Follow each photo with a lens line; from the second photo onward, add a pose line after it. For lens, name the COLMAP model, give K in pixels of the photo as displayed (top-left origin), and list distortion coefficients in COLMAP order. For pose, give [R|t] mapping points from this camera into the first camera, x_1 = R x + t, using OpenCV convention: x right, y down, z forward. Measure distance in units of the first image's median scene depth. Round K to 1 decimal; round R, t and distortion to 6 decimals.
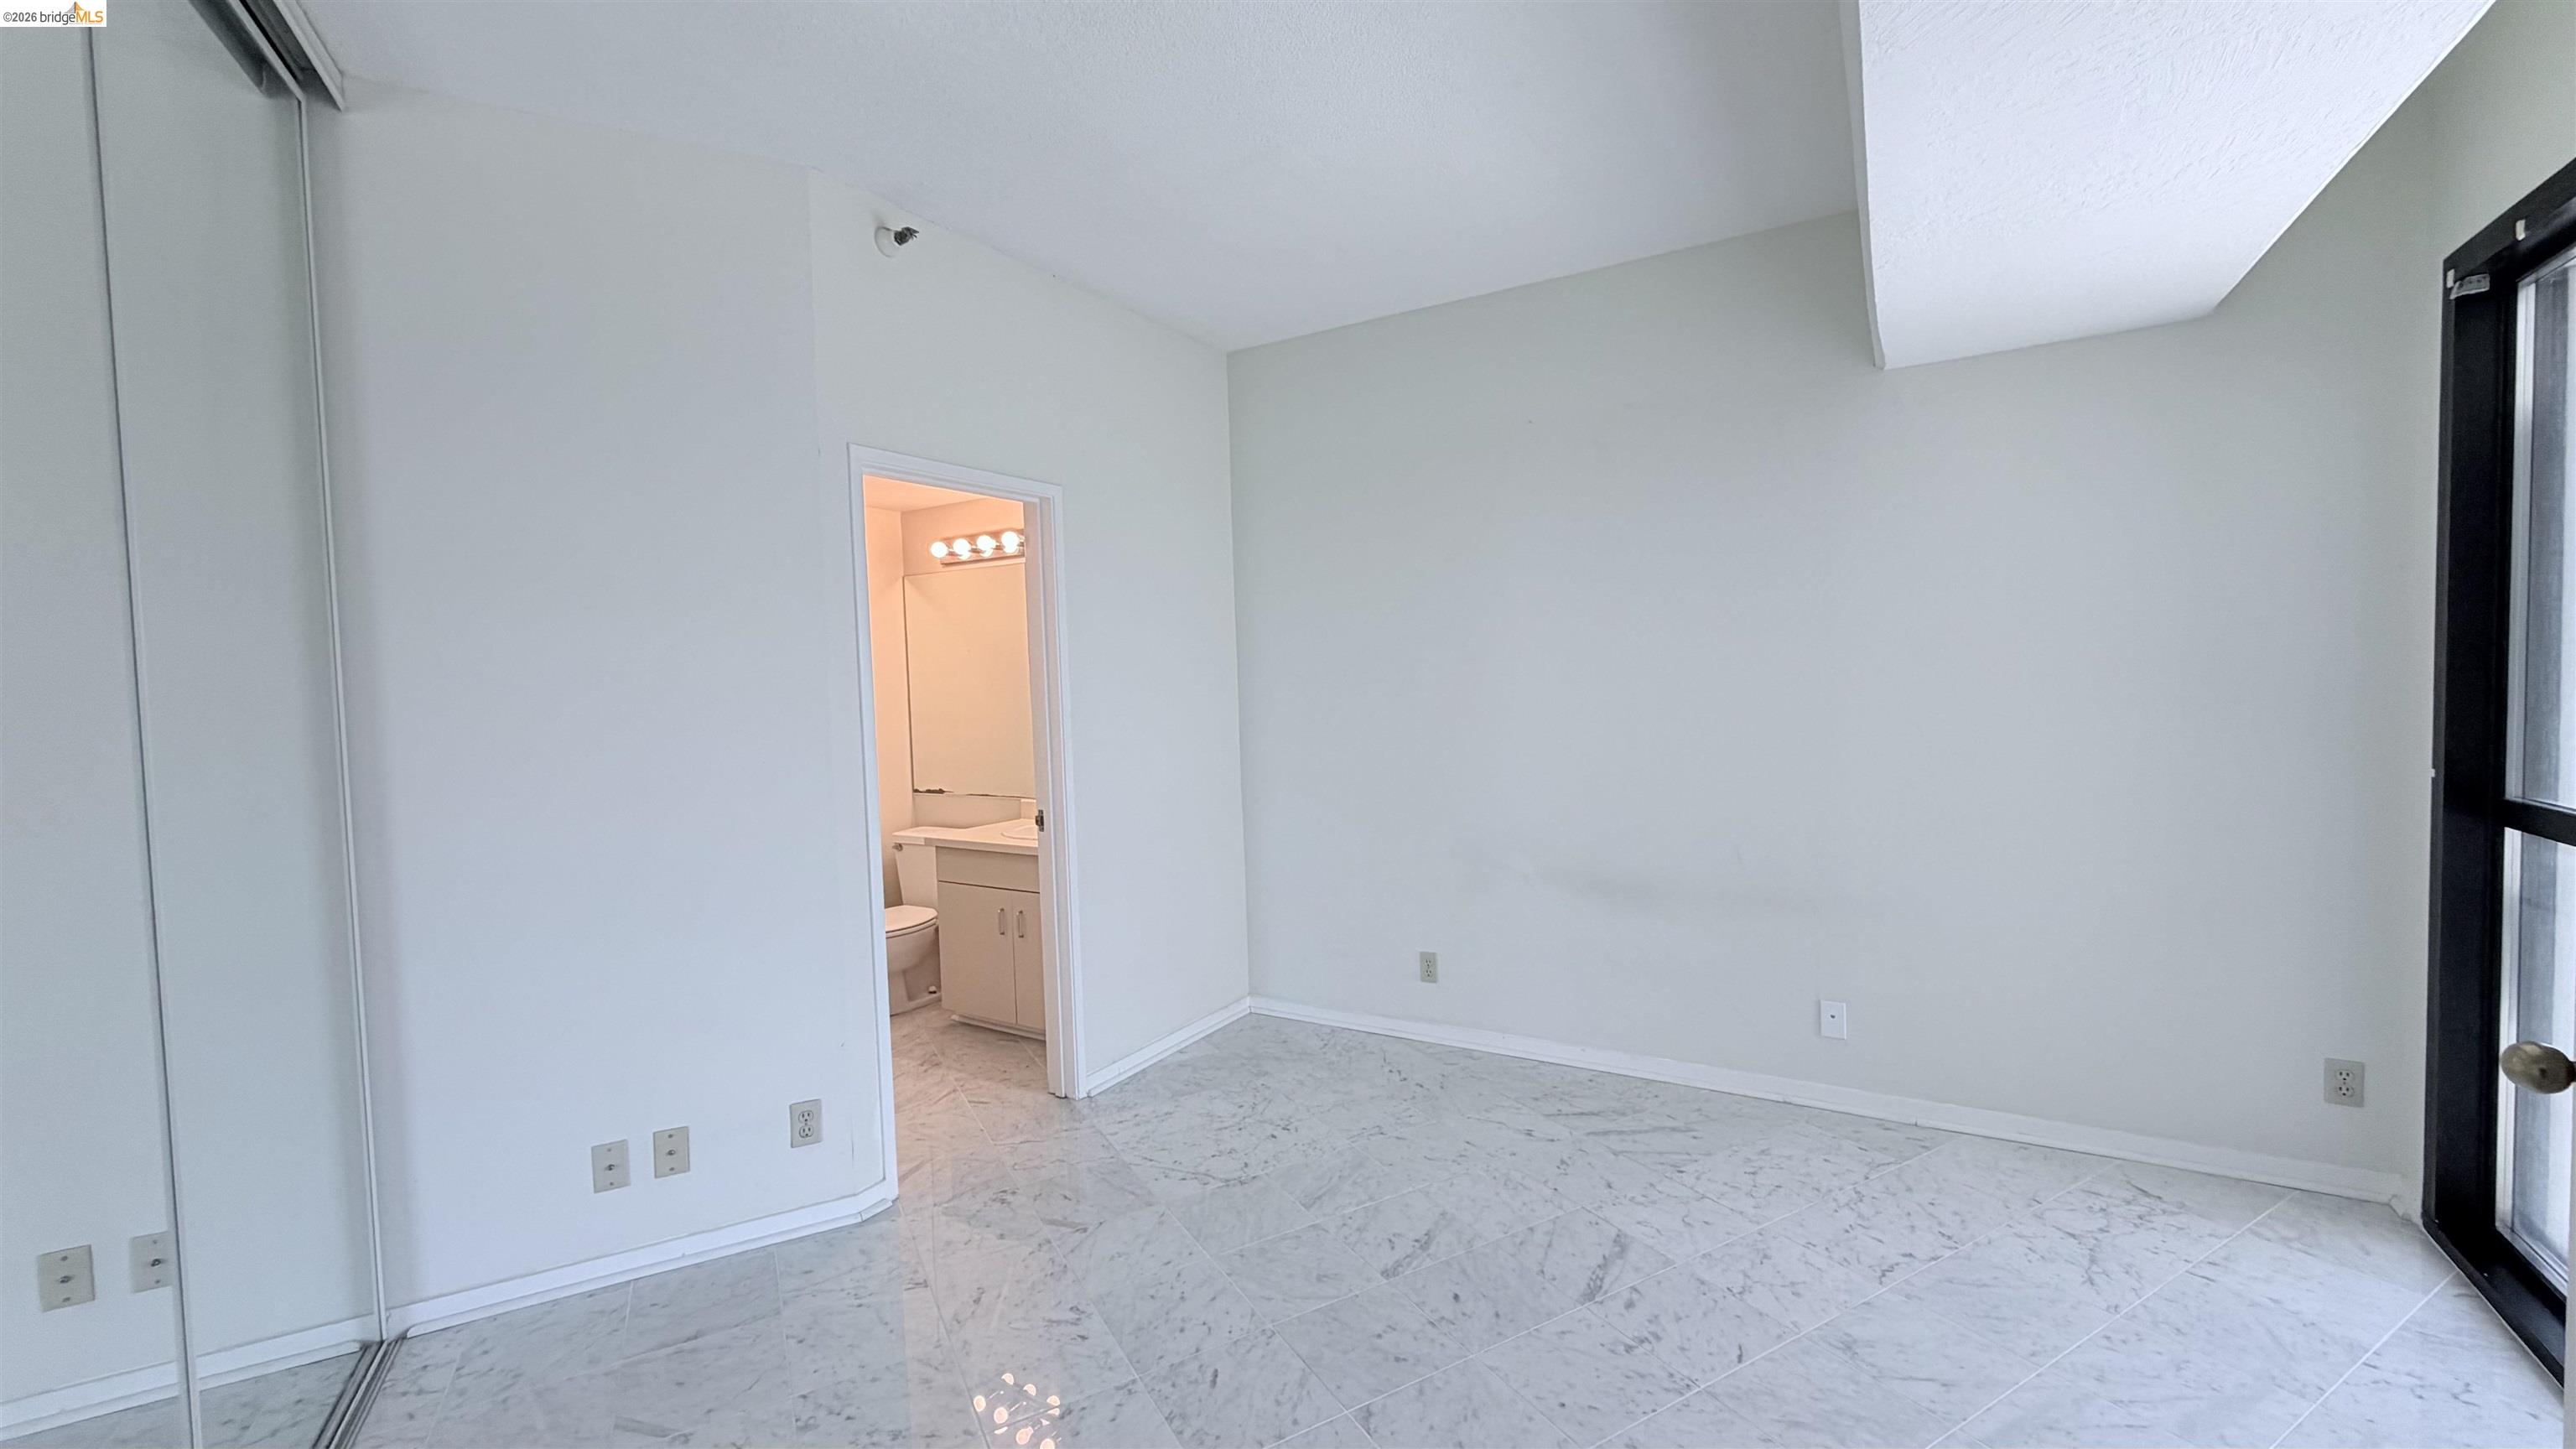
lens RADIAL K [[1023.6, 0, 1280.5], [0, 1023.6, 724.3], [0, 0, 1]] dist [0.001161, 0.000218]
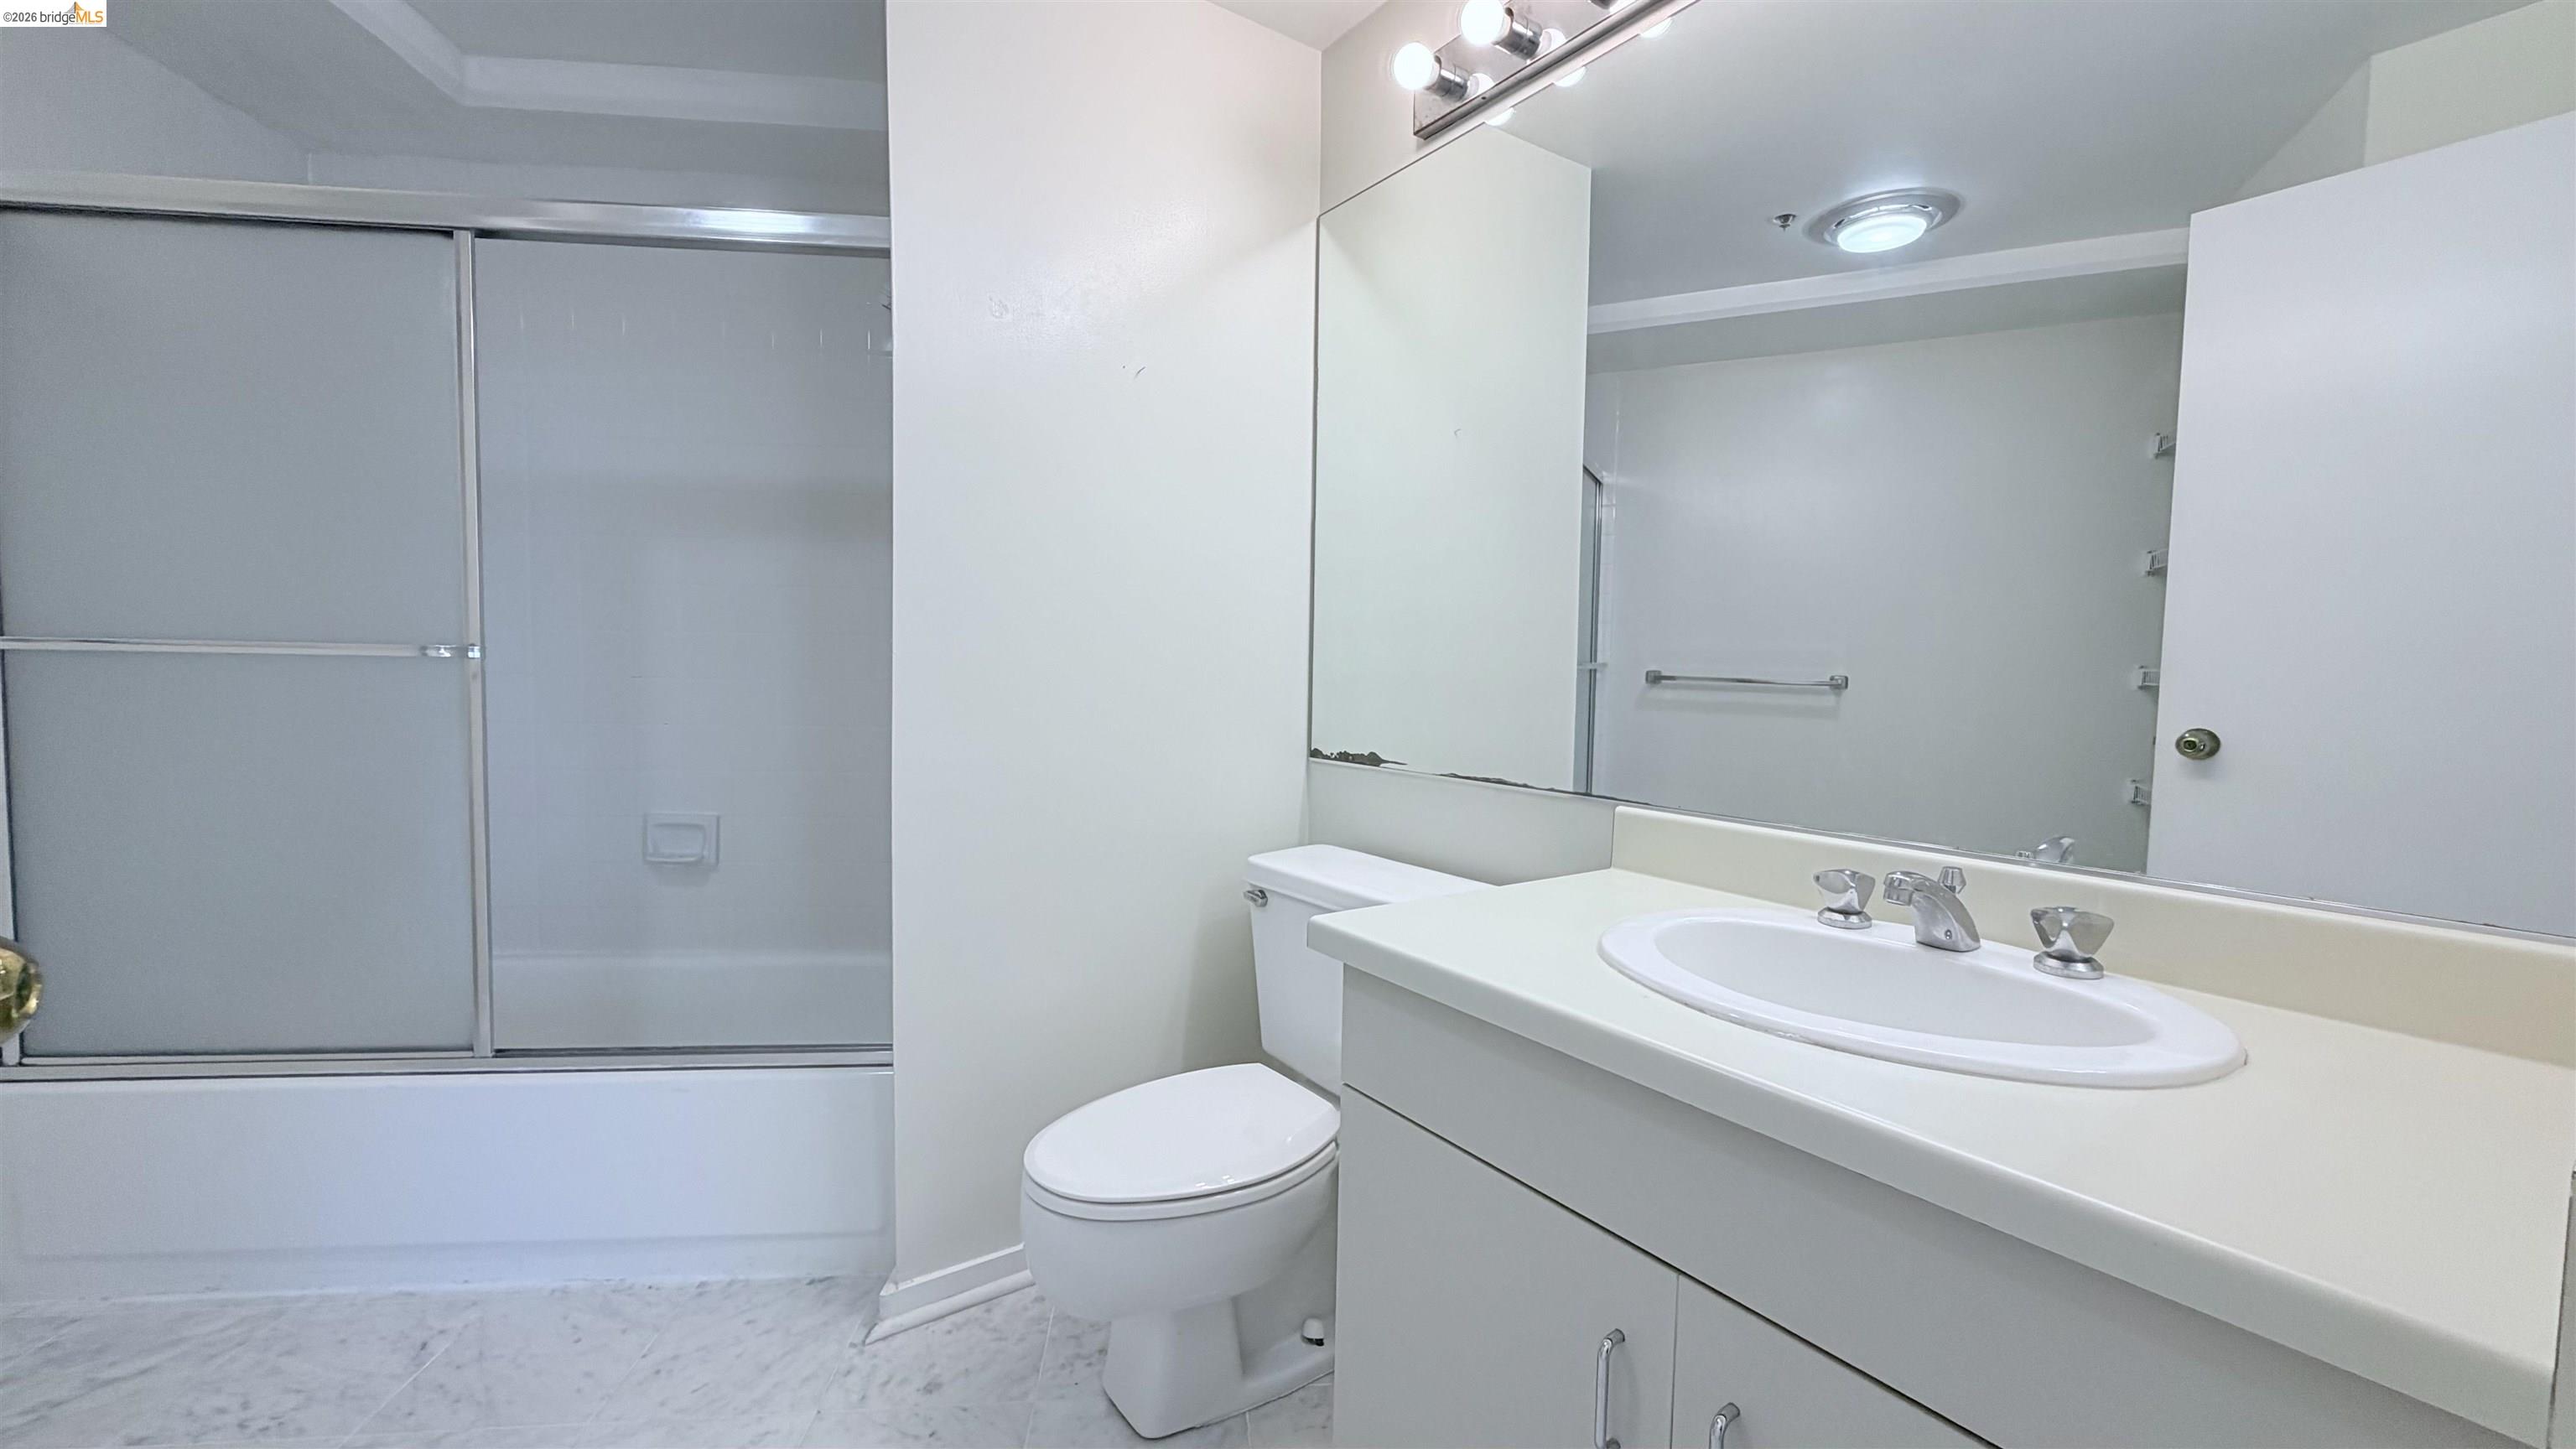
lens RADIAL K [[1050.2, 0, 1298.2], [0, 1050.2, 735.3], [0, 0, 1]] dist [0.000519, 0.000044]
pose [[0.915887, 0.068366, -0.395573, -0.271563], [-0.061161, 0.997652, 0.030813, 0.061669], [0.396751, -0.004027, 0.917918, 0.840144]]
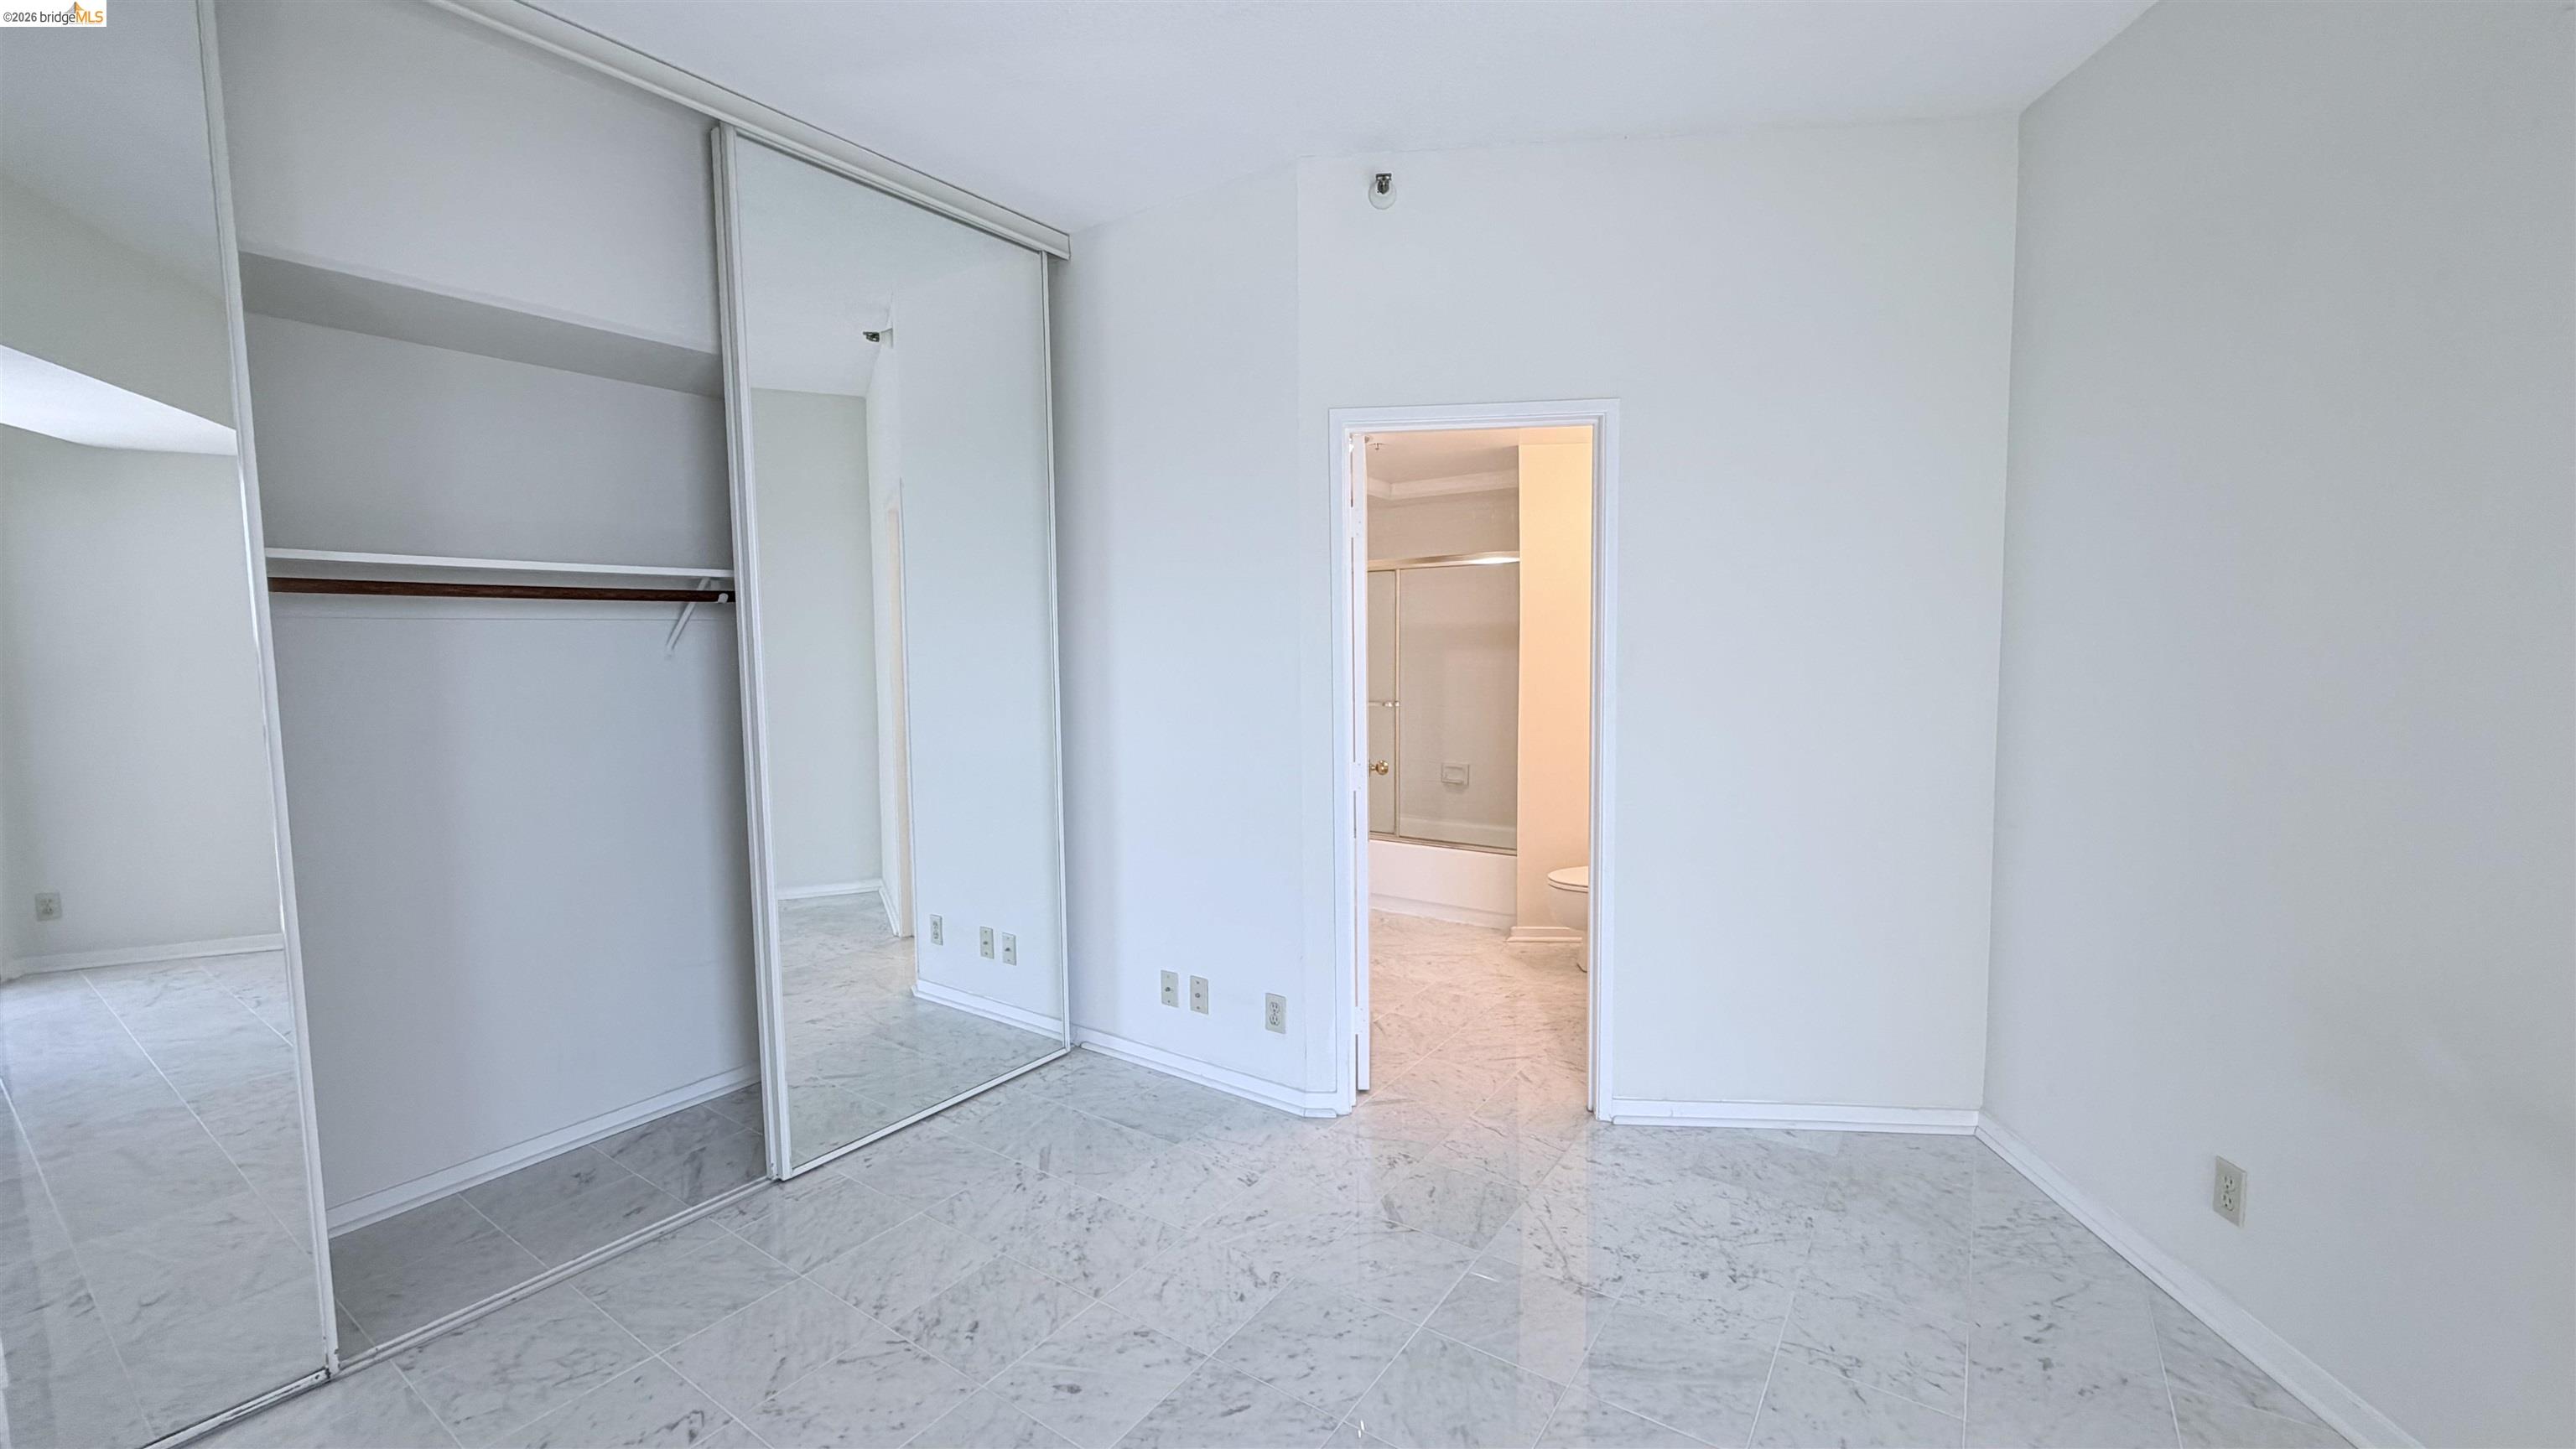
lens RADIAL K [[1023.6, 0, 1280.5], [0, 1023.6, 724.3], [0, 0, 1]] dist [0.001161, 0.000218]
pose [[0.440665, 0.094514, -0.892682, 0.398276], [-0.037777, 0.995513, 0.086754, -0.028751], [0.896877, -0.004507, 0.442258, 0.355526]]
